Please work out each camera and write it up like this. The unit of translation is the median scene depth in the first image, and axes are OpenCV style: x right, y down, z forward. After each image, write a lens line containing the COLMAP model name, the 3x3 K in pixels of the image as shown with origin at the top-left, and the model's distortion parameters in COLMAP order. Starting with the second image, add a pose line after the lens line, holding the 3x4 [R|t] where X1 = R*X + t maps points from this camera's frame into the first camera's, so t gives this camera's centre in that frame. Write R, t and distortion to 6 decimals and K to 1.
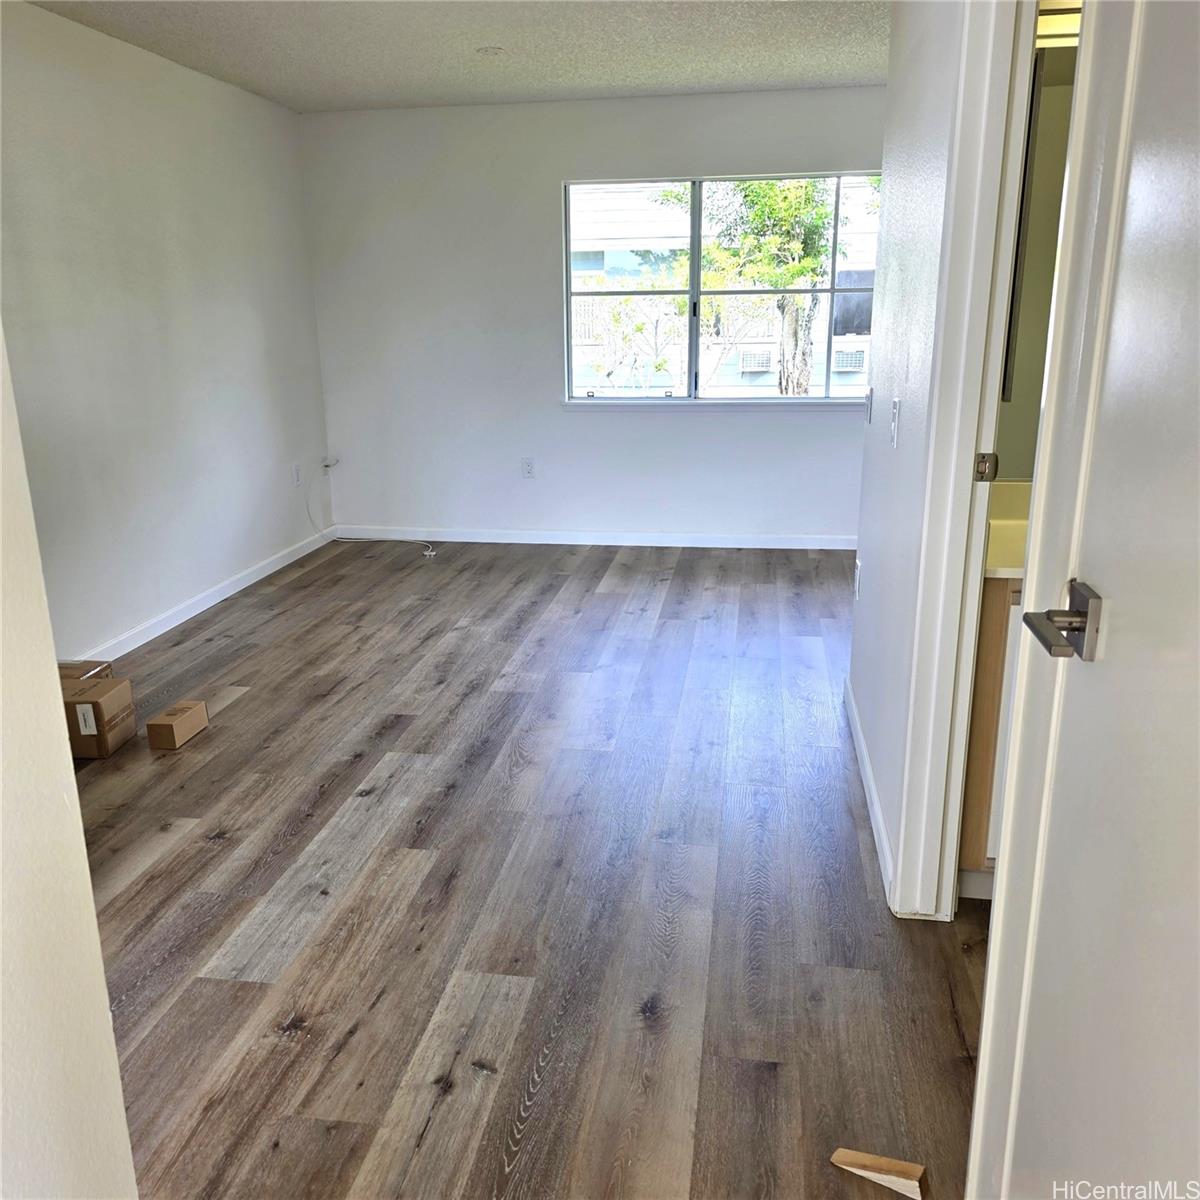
lens RADIAL K [[1071.3, 0, 600.0], [0, 1071.3, 600.0], [0, 0, 1]] dist [0.045179, -0.020490]
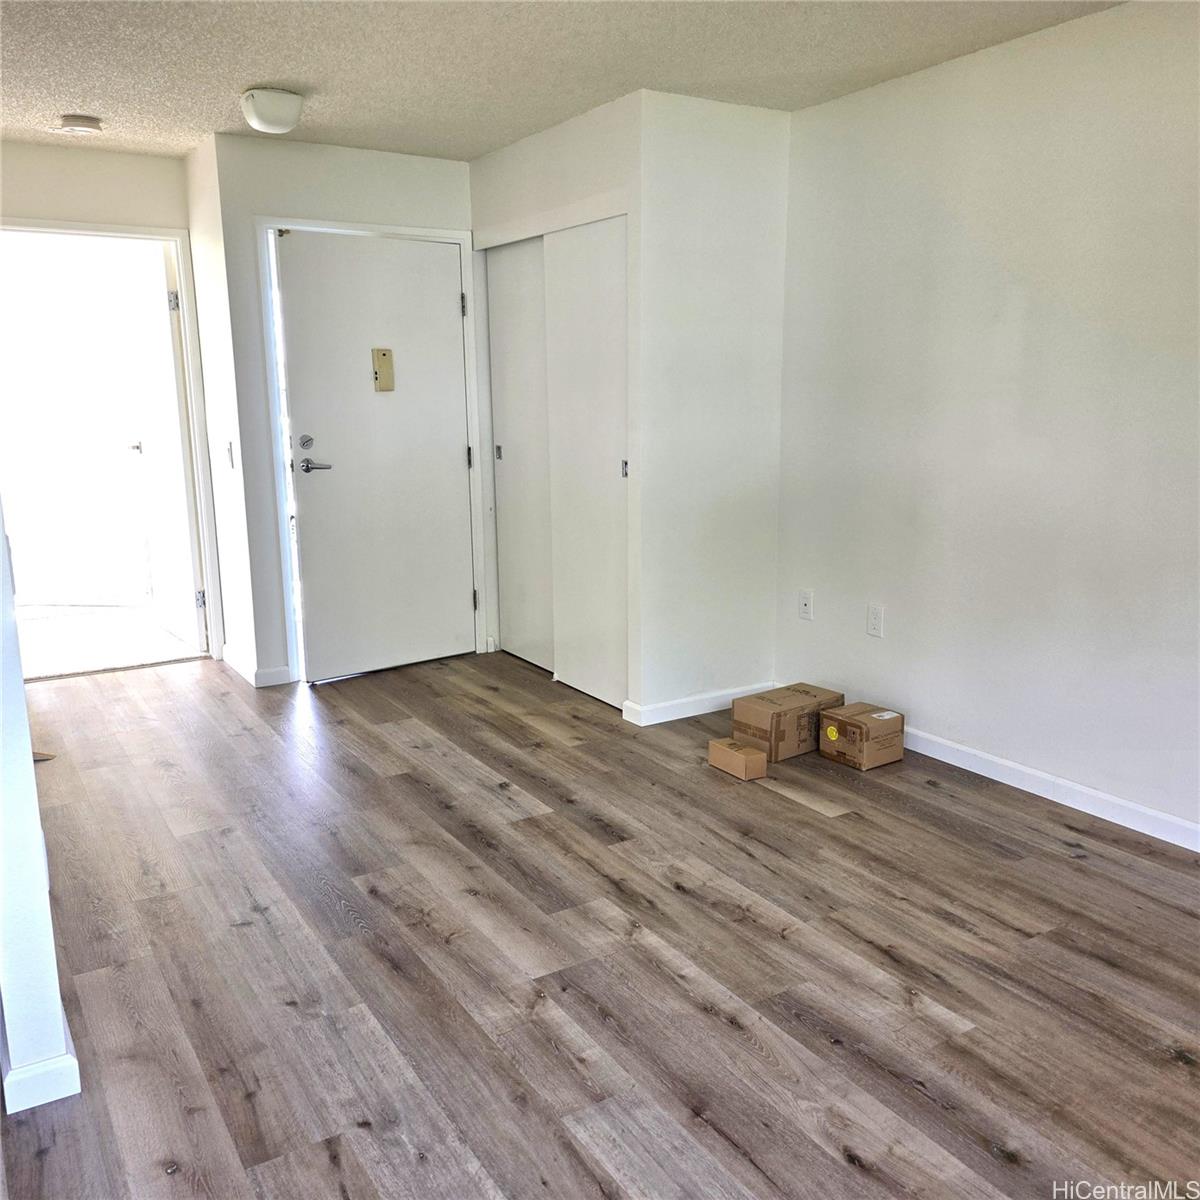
lens RADIAL K [[1071.3, 0, 600.0], [0, 1071.3, 600.0], [0, 0, 1]] dist [0.045179, -0.020490]
pose [[-0.764004, 0.138018, -0.630277, 0.312633], [-0.157200, 0.907598, 0.389300, -0.362181], [0.625768, 0.396506, -0.671712, 1.347368]]
